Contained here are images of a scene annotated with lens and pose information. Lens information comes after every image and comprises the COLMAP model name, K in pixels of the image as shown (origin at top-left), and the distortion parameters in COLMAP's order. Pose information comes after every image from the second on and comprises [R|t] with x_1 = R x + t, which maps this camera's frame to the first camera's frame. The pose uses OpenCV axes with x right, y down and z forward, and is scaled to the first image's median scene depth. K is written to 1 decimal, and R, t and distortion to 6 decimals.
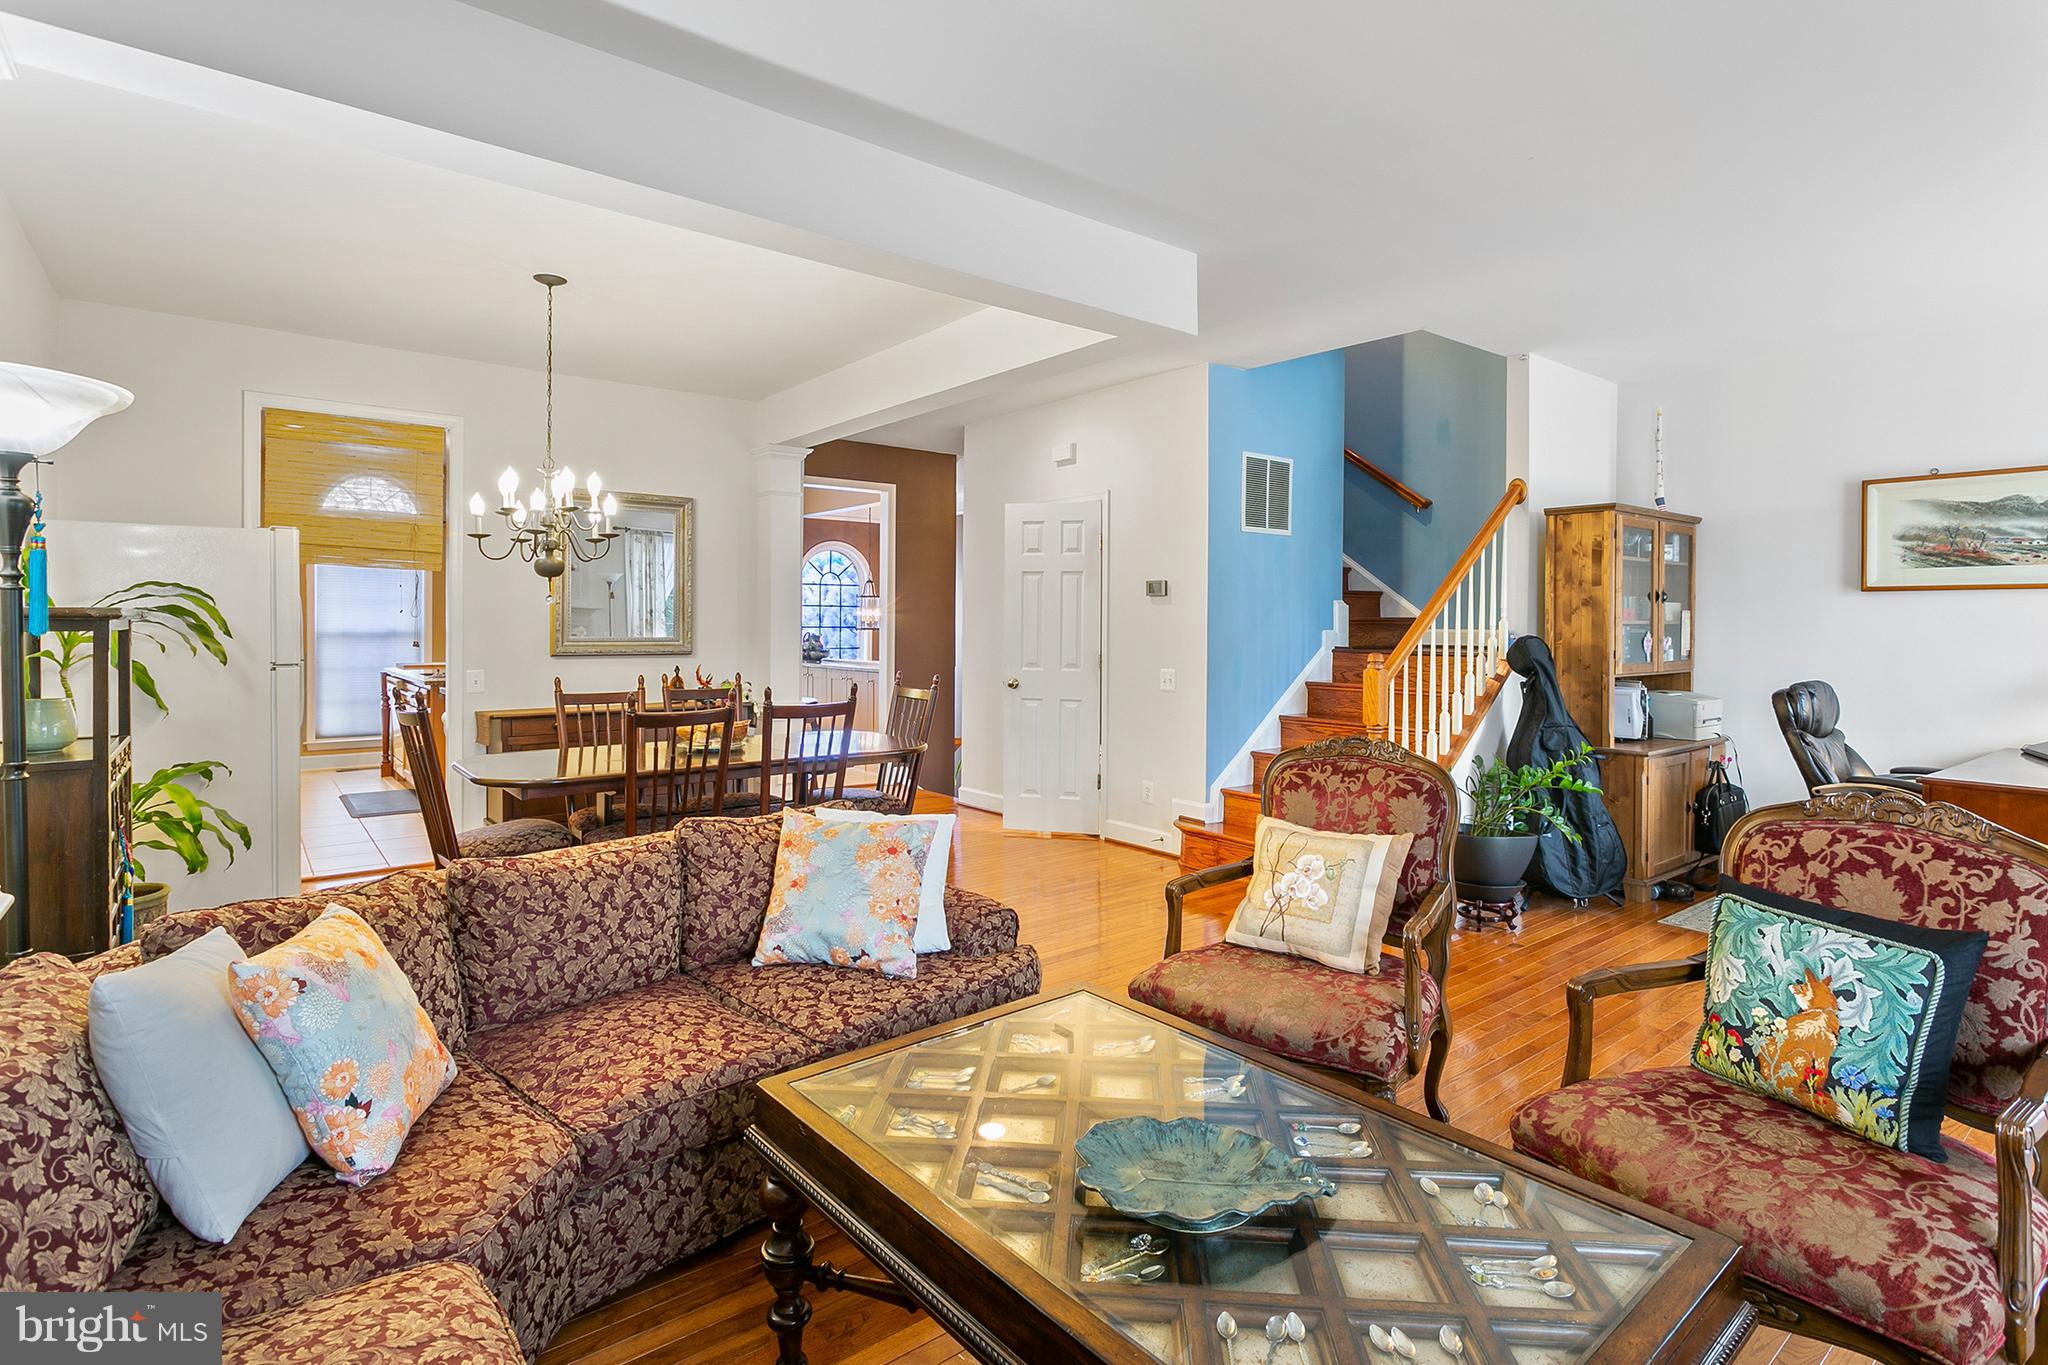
lens RADIAL K [[1019.7, 0, 1030.6], [0, 1019.7, 630.1], [0, 0, 1]] dist [-0.001310, 0.000075]
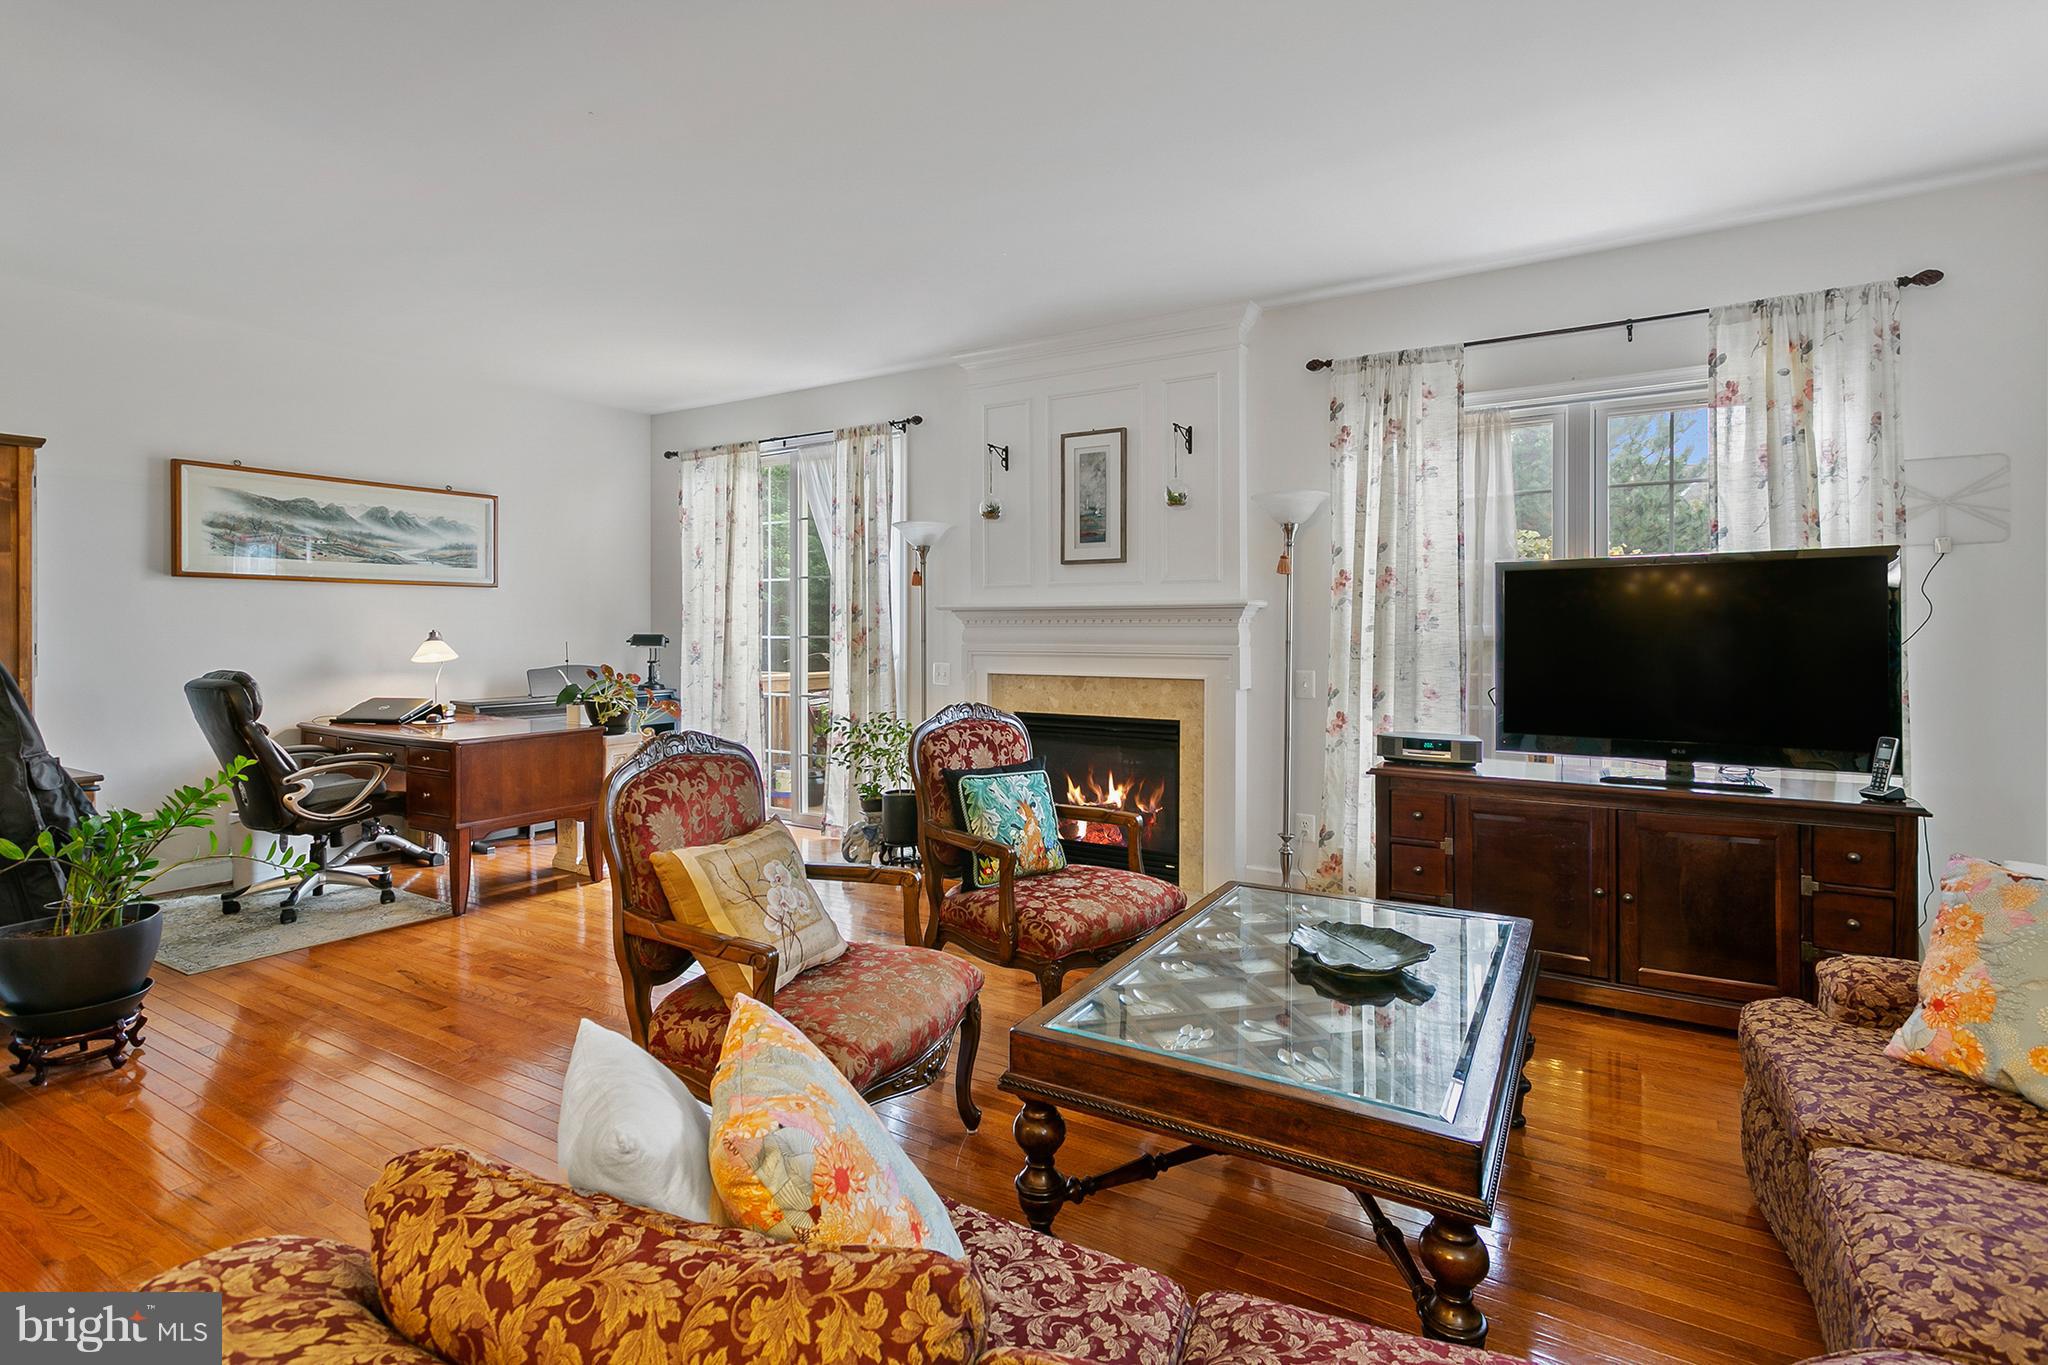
lens RADIAL K [[984.4, 0, 1021.8], [0, 984.4, 644.6], [0, 0, 1]] dist [0.000806, 0.001065]
pose [[-0.329772, -0.022300, 0.943797, -0.385857], [0.005085, 0.999665, 0.025397, 0.007879], [-0.944047, 0.013174, -0.329548, 0.698042]]
